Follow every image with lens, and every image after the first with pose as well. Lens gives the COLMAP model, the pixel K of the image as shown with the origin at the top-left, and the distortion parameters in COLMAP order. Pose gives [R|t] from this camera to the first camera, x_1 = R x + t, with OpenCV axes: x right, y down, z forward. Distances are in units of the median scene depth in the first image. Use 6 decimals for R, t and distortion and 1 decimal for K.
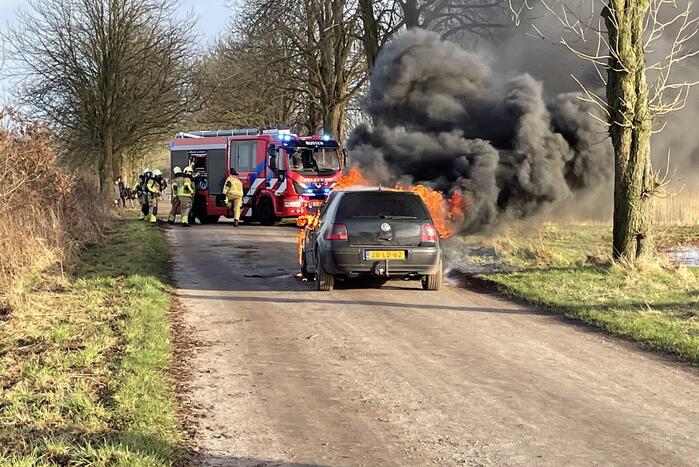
lens RADIAL K [[1361.9, 0, 368.5], [0, 1361.9, 205.1], [0, 0, 1]] dist [0.149846, 0.000000]
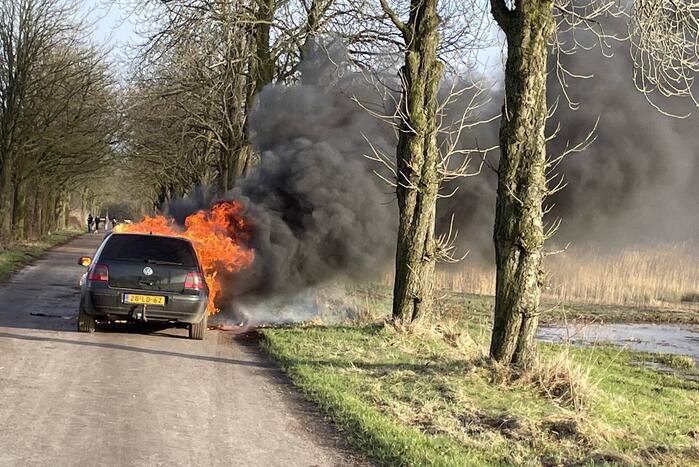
lens RADIAL K [[1480.5, 0, 327.2], [0, 1480.5, 237.9], [0, 0, 1]] dist [0.150882, 0.000000]
pose [[0.997093, 0.073612, 0.019686, 0.116446], [-0.073304, 0.997182, -0.015954, -0.000260], [-0.020805, 0.014464, 0.999679, -0.072311]]
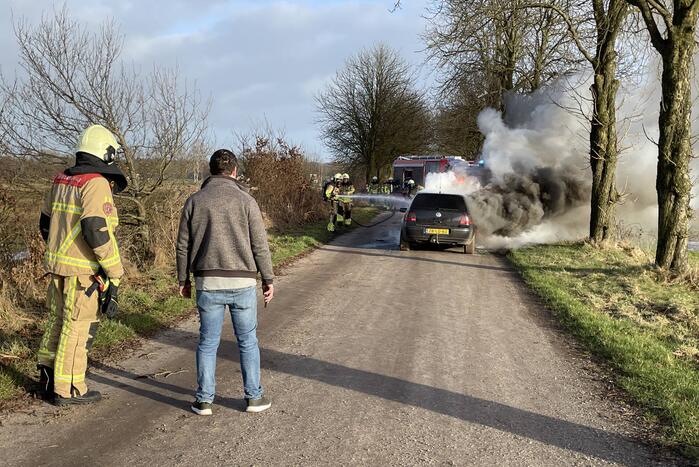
lens RADIAL K [[812.9, 0, 344.8], [0, 812.9, 219.4], [0, 0, 1]] dist [0.038310, 0.000000]
pose [[0.973413, 0.047180, -0.224144, 0.122460], [-0.041959, 0.998727, 0.028002, -0.001153], [0.225180, -0.017853, 0.974154, -0.001393]]
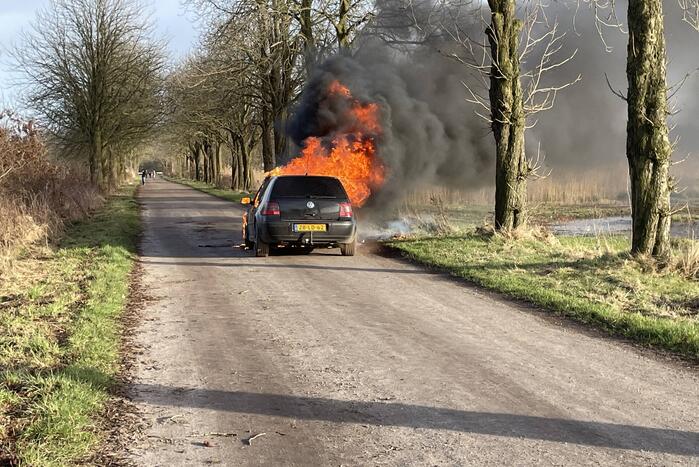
lens RADIAL K [[1112.1, 0, 351.0], [0, 1112.1, 210.5], [0, 0, 1]] dist [0.131369, 0.000000]
pose [[0.999427, -0.006111, 0.033306, 0.015448], [0.005510, 0.999821, 0.018127, 0.003090], [-0.033411, -0.017933, 0.999281, -0.007272]]
